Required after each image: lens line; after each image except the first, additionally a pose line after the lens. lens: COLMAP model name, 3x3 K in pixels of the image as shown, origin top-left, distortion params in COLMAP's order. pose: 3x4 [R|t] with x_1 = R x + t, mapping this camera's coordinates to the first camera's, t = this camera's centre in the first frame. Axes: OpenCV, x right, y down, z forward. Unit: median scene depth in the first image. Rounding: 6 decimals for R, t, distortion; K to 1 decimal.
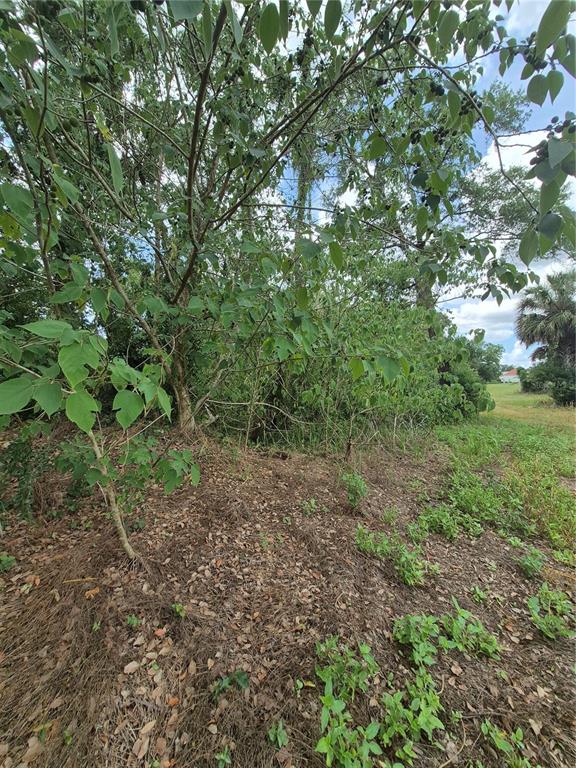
lens RADIAL K [[302.7, 0, 287.2], [0, 302.7, 372.7], [0, 0, 1]] dist [-0.001513, -0.002188]
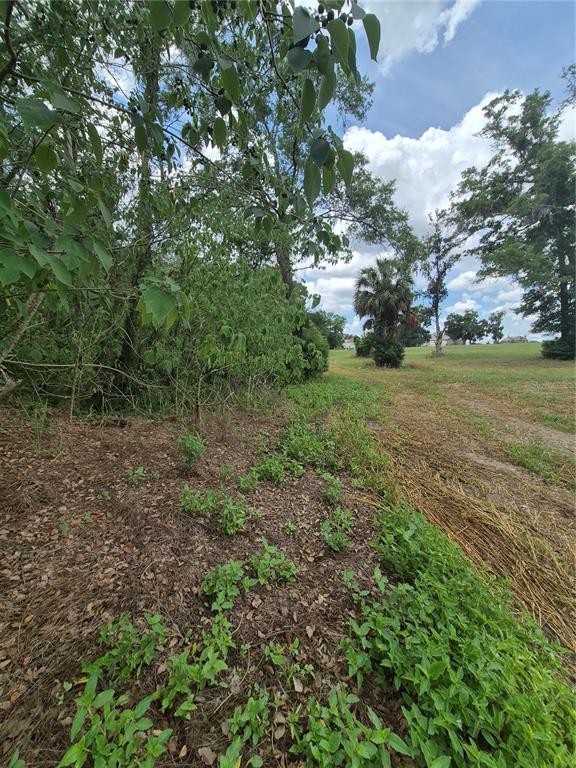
lens RADIAL K [[302.7, 0, 287.2], [0, 302.7, 372.7], [0, 0, 1]] dist [-0.001513, -0.002188]
pose [[0.907207, -0.018939, 0.420258, 0.113822], [-0.031400, 0.993151, 0.112540, 0.024959], [-0.419511, -0.115293, 0.900399, 0.040721]]
